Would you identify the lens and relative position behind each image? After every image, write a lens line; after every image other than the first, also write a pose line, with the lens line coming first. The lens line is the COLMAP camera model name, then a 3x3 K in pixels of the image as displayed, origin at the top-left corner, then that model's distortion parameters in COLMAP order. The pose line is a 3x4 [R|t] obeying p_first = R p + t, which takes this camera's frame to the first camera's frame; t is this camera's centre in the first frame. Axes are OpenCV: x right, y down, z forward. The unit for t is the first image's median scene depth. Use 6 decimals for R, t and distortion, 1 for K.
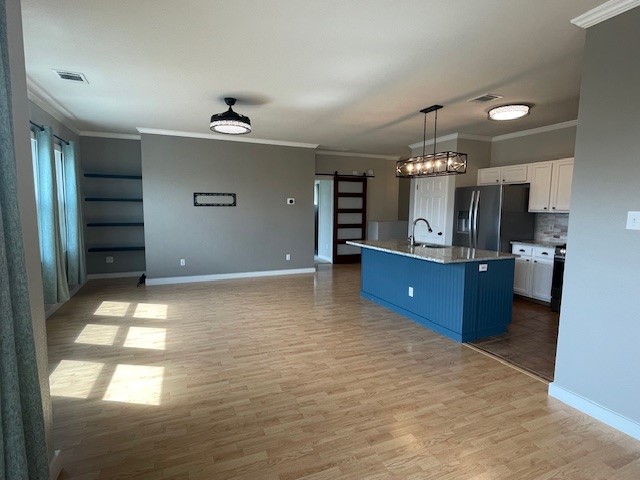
lens RADIAL K [[325.3, 0, 316.3], [0, 325.3, 239.2], [0, 0, 1]] dist [-0.003284, -0.000299]
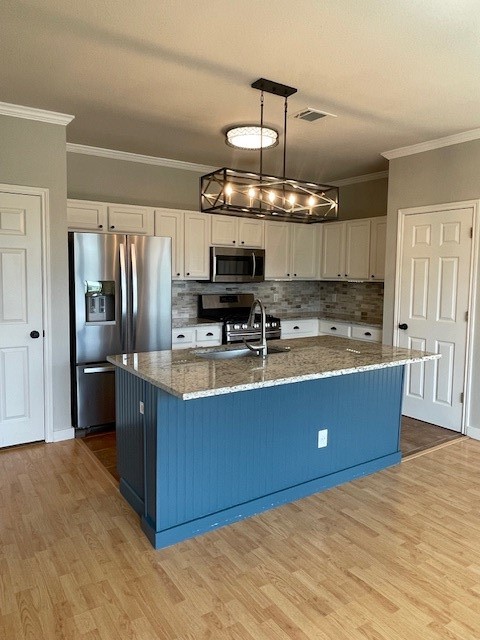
lens RADIAL K [[462.1, 0, 235.9], [0, 462.1, 309.8], [0, 0, 1]] dist [-0.004888, -0.000266]
pose [[-0.182858, -0.091472, 0.978875, -0.403567], [0.083516, 0.990618, 0.108171, -0.140938], [-0.979586, 0.101532, -0.173503, 1.271366]]
